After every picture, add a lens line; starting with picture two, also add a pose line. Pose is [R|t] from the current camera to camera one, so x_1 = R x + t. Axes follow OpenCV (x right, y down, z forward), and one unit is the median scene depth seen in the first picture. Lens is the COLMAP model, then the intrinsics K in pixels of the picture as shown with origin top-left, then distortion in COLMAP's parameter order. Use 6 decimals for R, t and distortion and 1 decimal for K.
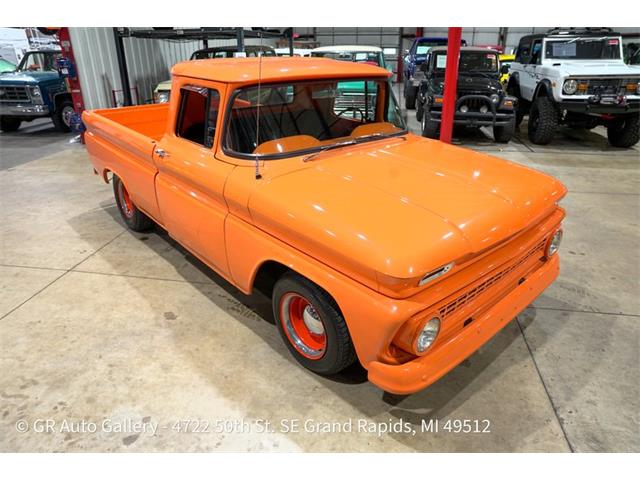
lens RADIAL K [[438.1, 0, 321.2], [0, 438.1, 241.3], [0, 0, 1]] dist [-0.145792, 0.114151]
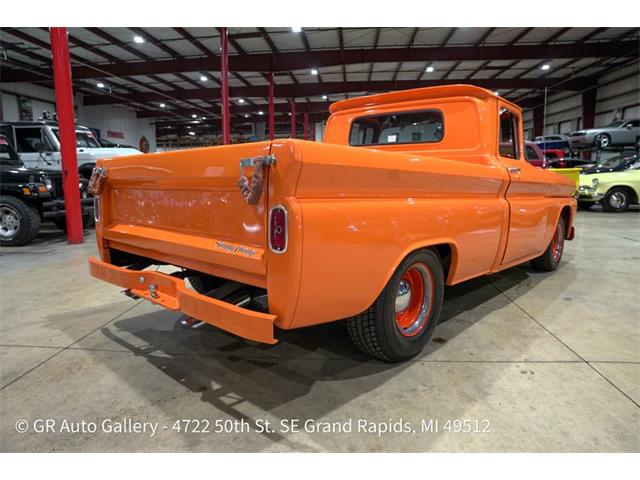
lens RADIAL K [[438.1, 0, 321.2], [0, 438.1, 241.3], [0, 0, 1]] dist [-0.145792, 0.114151]
pose [[-0.090543, -0.152369, 0.984167, -1.143370], [0.417143, 0.891556, 0.176408, -0.362840], [-0.904320, 0.426511, -0.017164, 1.285770]]
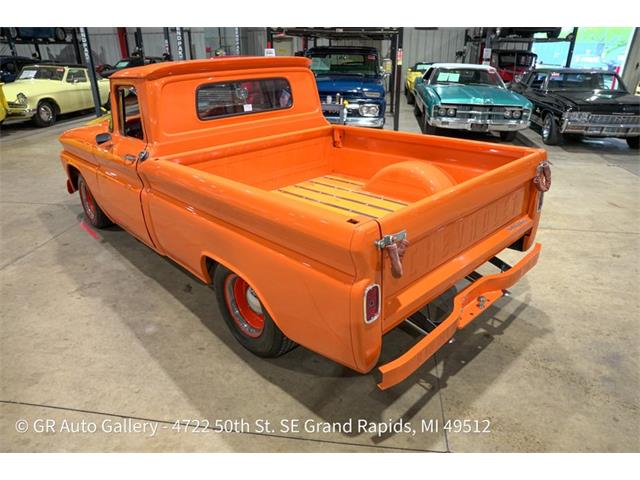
lens RADIAL K [[438.1, 0, 321.2], [0, 438.1, 241.3], [0, 0, 1]] dist [-0.145792, 0.114151]
pose [[-0.999577, 0.020088, -0.021038, -0.295488], [-0.002714, 0.655677, 0.755037, -0.849001], [0.028962, 0.754774, -0.655345, 1.865828]]
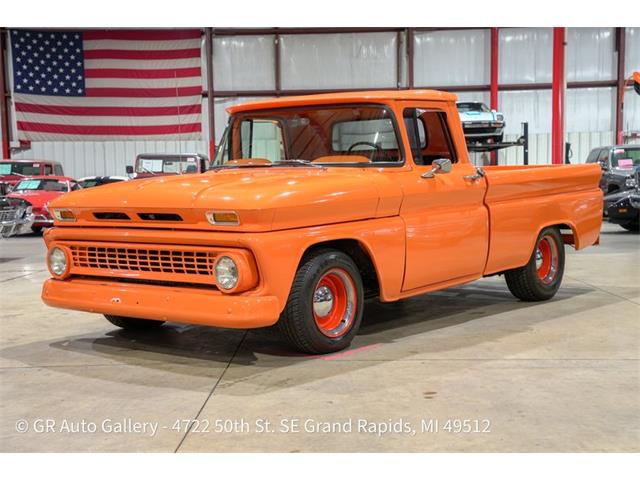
lens RADIAL K [[897.7, 0, 320.0], [0, 897.7, 240.0], [0, 0, 1]] dist [0.219891, 0.013071]
pose [[0.154859, 0.061574, -0.986016, 1.739895], [-0.397663, 0.917517, -0.005159, -0.087616], [0.904369, 0.392901, 0.166572, 0.671936]]
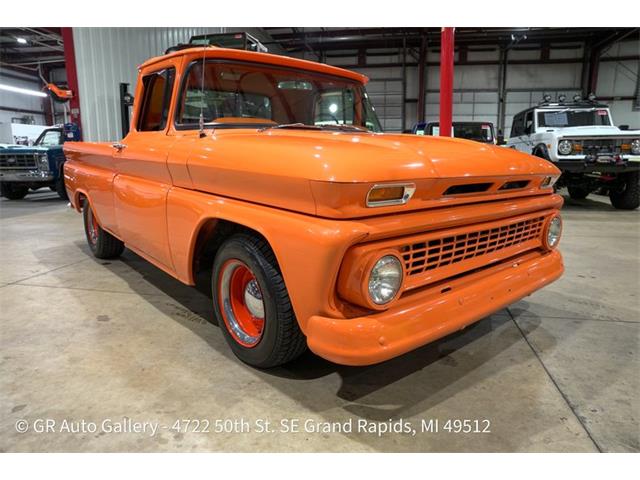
lens RADIAL K [[438.1, 0, 321.2], [0, 438.1, 241.3], [0, 0, 1]] dist [-0.145792, 0.114151]
pose [[0.999635, 0.008743, -0.025551, 0.083513], [-0.014454, 0.972439, -0.232708, 0.178157], [0.022812, 0.232993, 0.972211, 0.130414]]
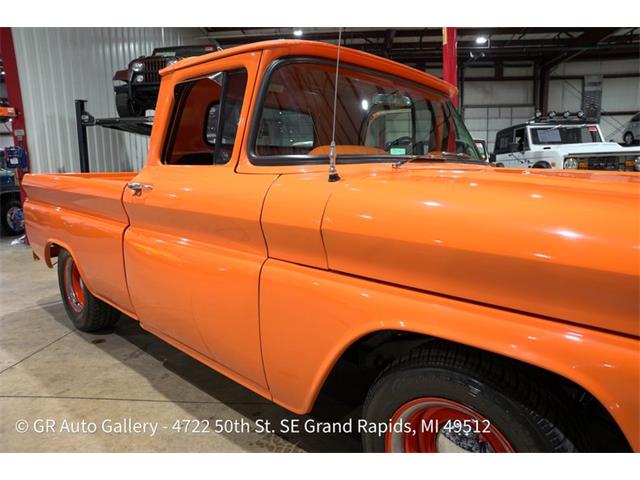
lens RADIAL K [[438.1, 0, 321.2], [0, 438.1, 241.3], [0, 0, 1]] dist [-0.145792, 0.114151]
pose [[0.994814, -0.032068, 0.096525, -0.144232], [0.056916, 0.962017, -0.266991, 0.046513], [-0.084297, 0.271100, 0.958853, 0.339080]]
